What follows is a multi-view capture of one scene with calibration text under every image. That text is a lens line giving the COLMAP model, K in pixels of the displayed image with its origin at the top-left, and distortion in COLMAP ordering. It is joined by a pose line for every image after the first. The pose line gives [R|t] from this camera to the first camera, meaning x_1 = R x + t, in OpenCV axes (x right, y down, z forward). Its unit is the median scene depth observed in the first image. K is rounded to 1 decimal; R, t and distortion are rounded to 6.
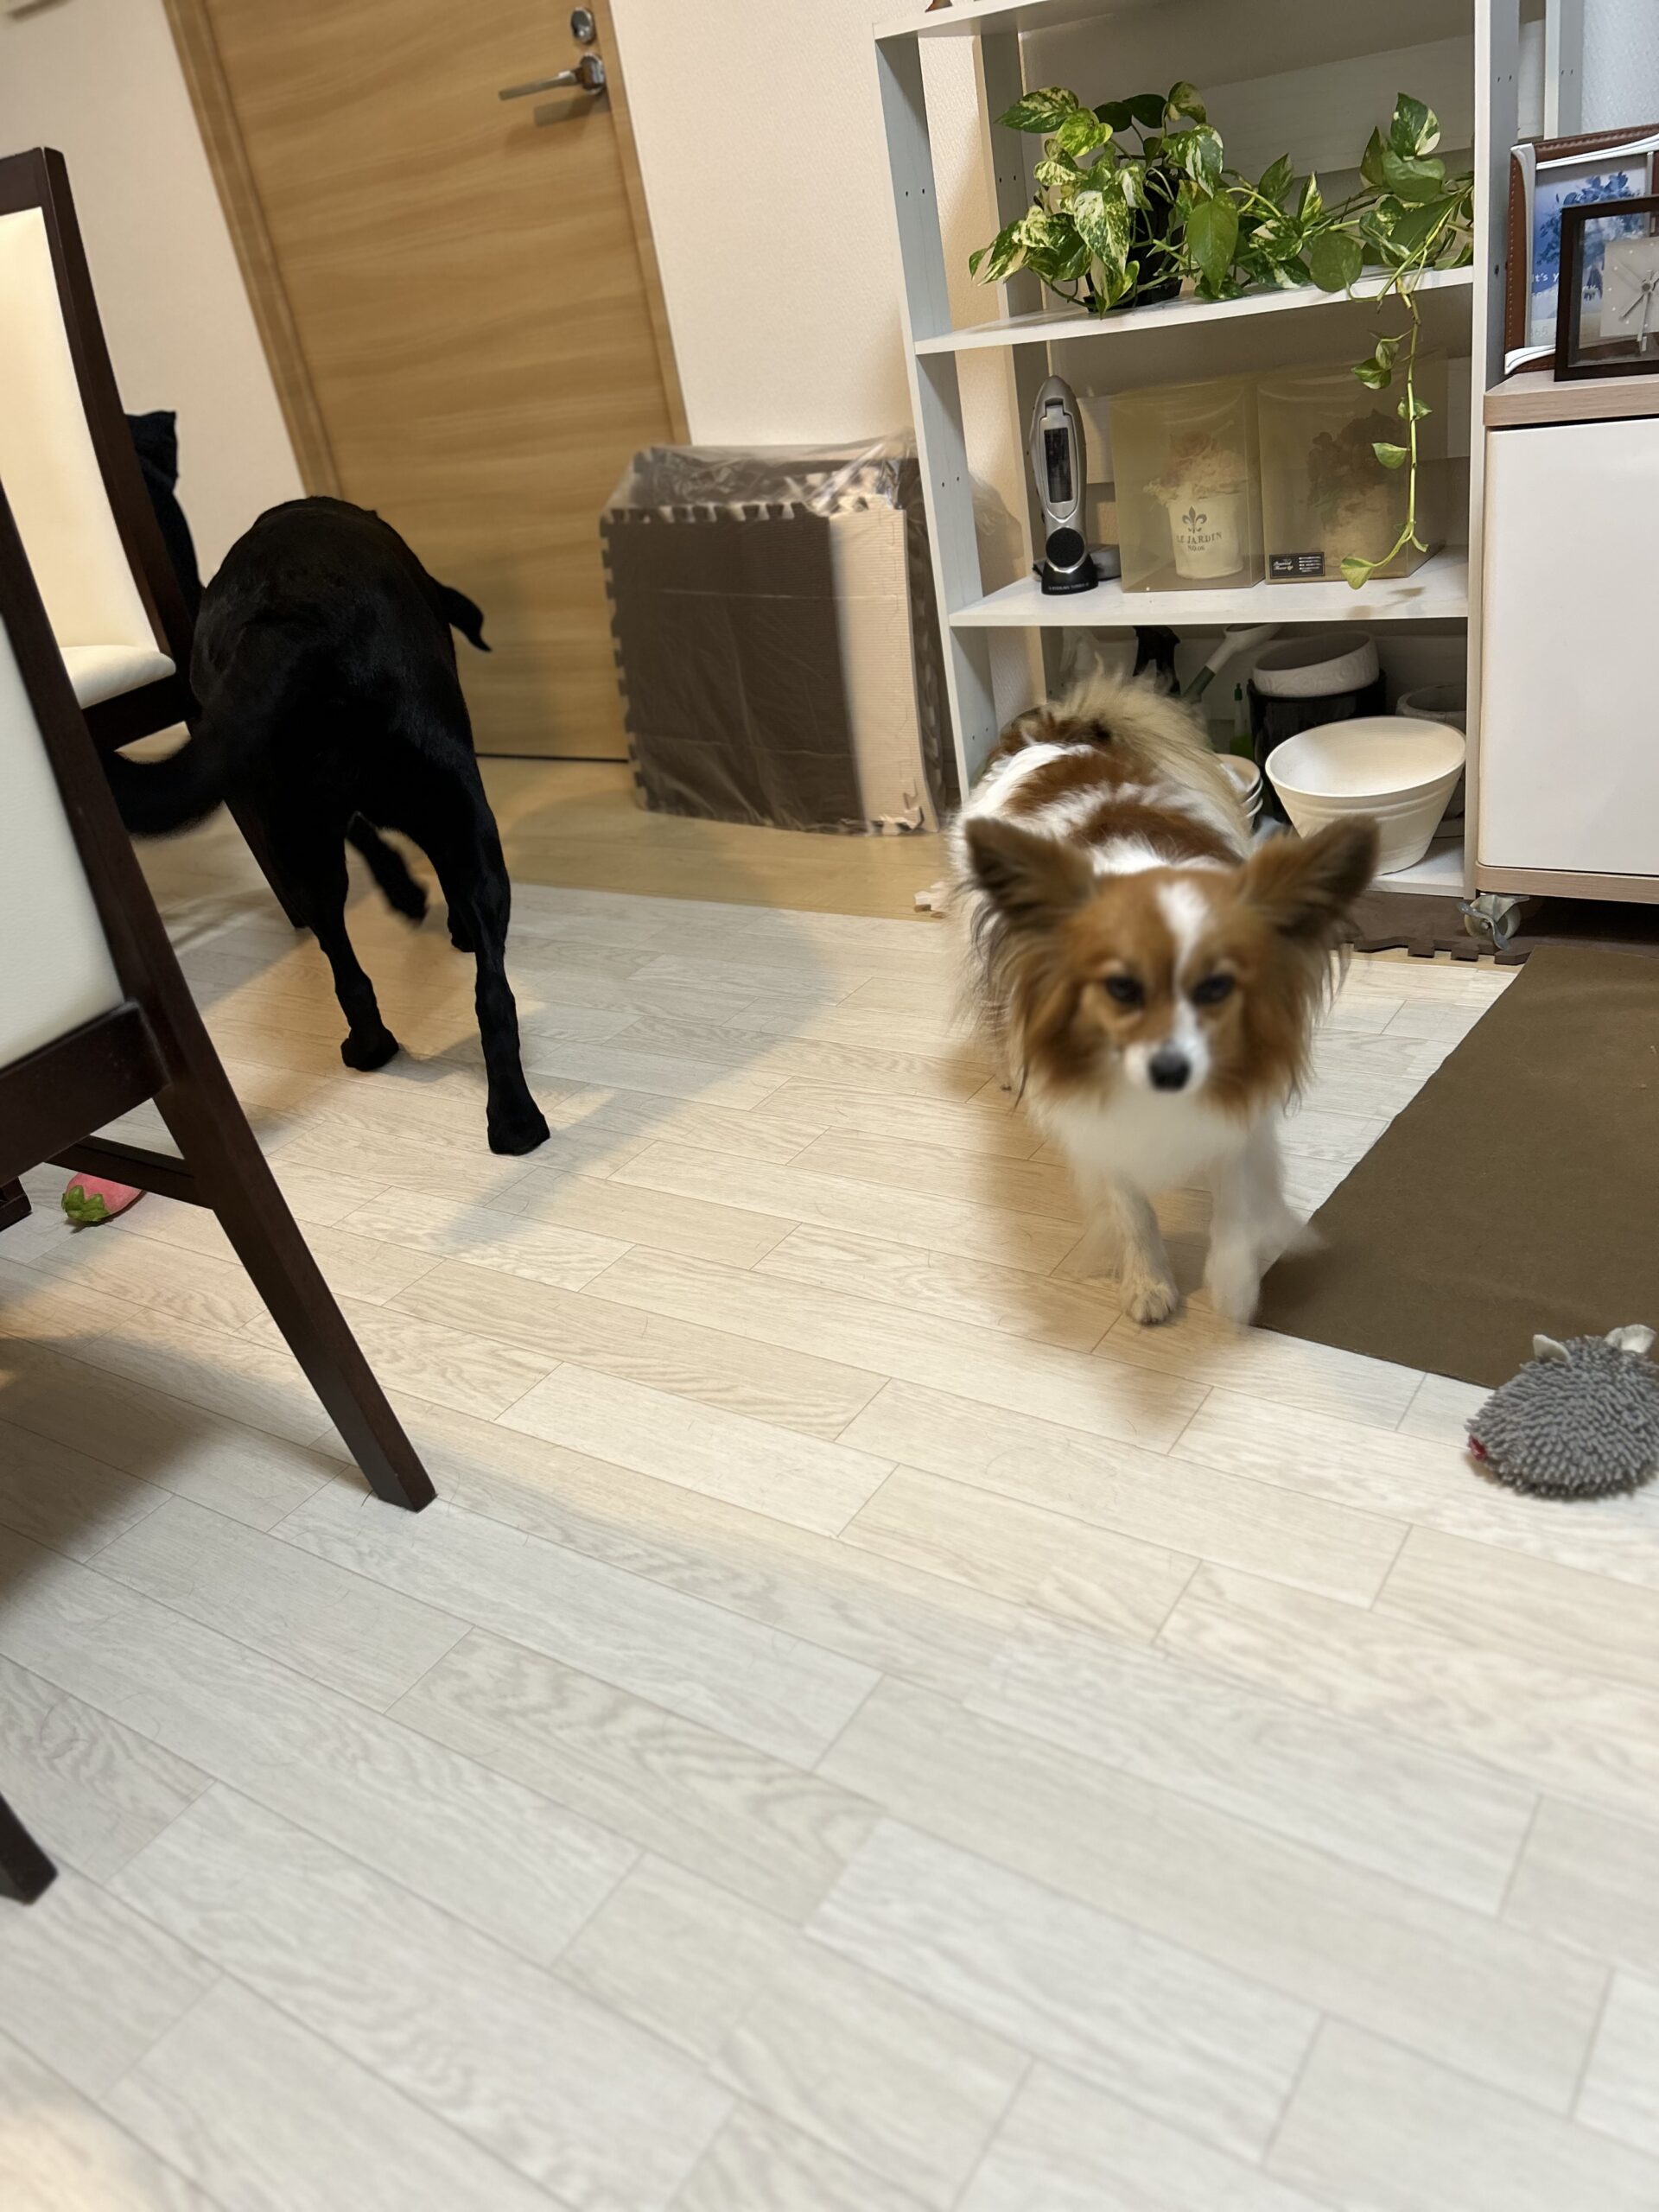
lens RADIAL K [[1688.3, 0, 829.5], [0, 1688.3, 1106.0], [0, 0, 1]] dist [-0.013179, -0.004603]
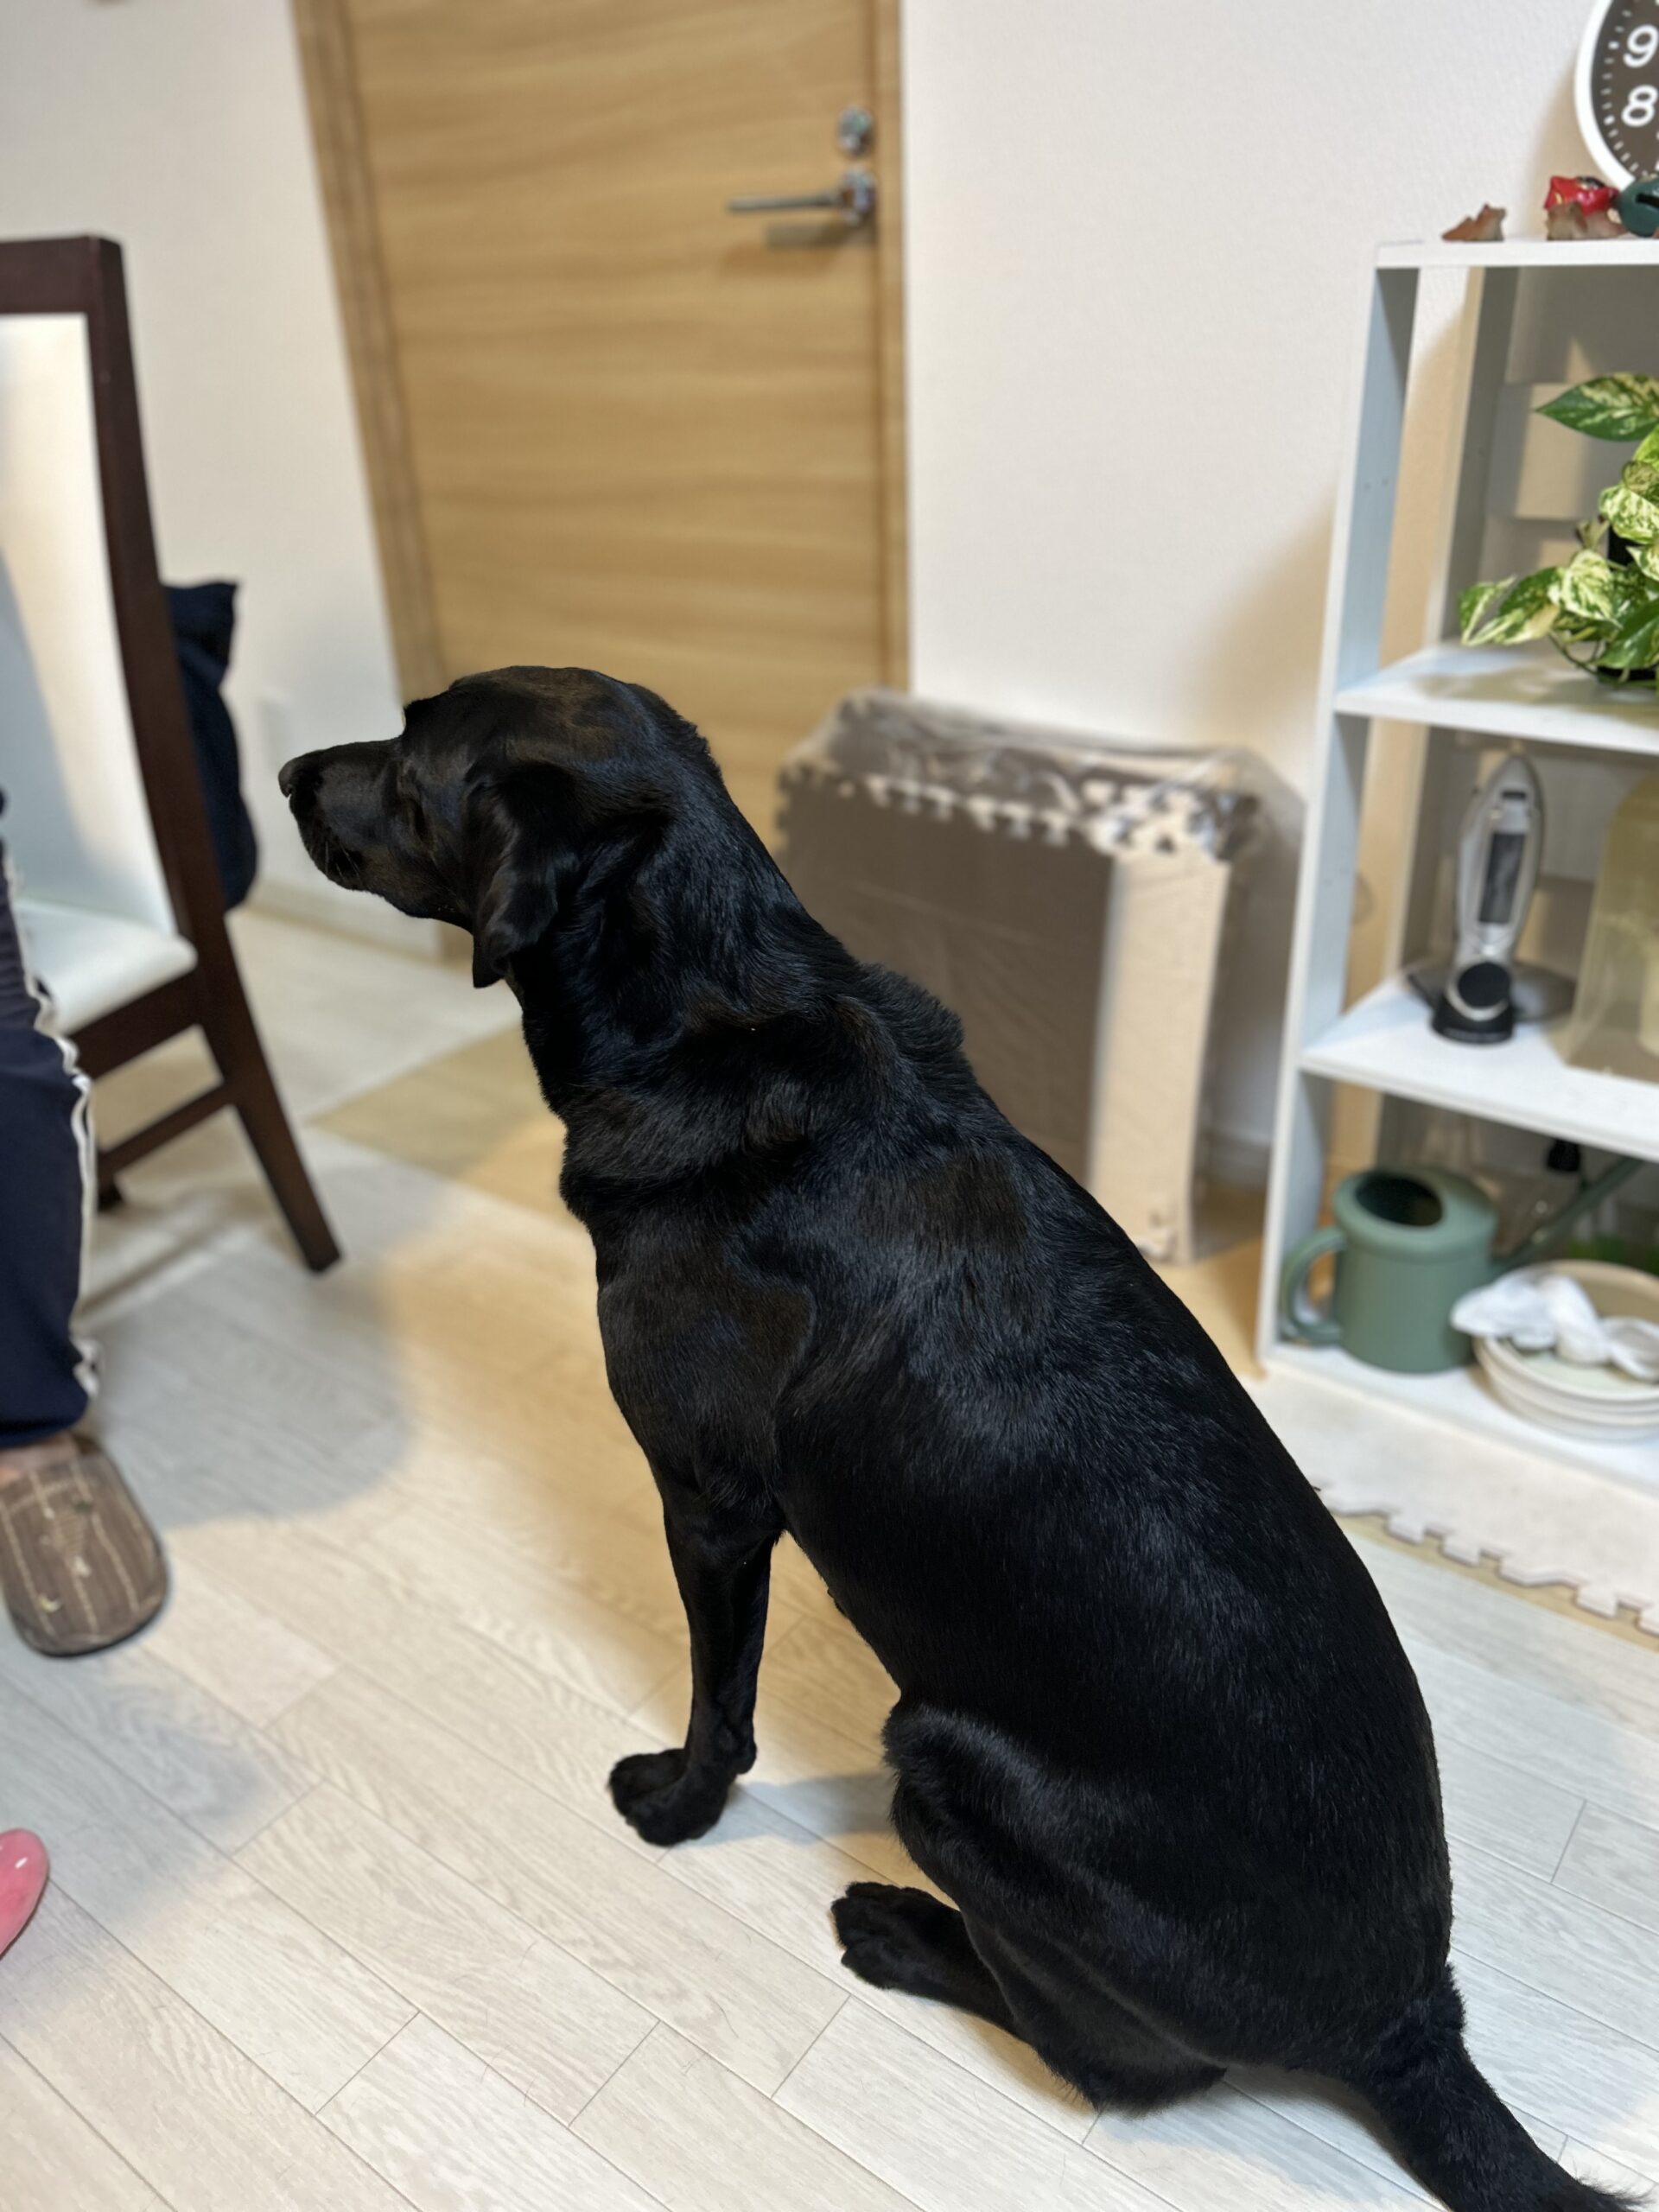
lens RADIAL K [[1720.0, 0, 829.5], [0, 1720.0, 1106.0], [0, 0, 1]] dist [0.068573, -0.132356]
pose [[0.992352, 0.123436, 0.001083, -0.105750], [-0.123376, 0.992077, -0.023705, -0.199851], [-0.004001, 0.023390, 0.999718, 0.248514]]
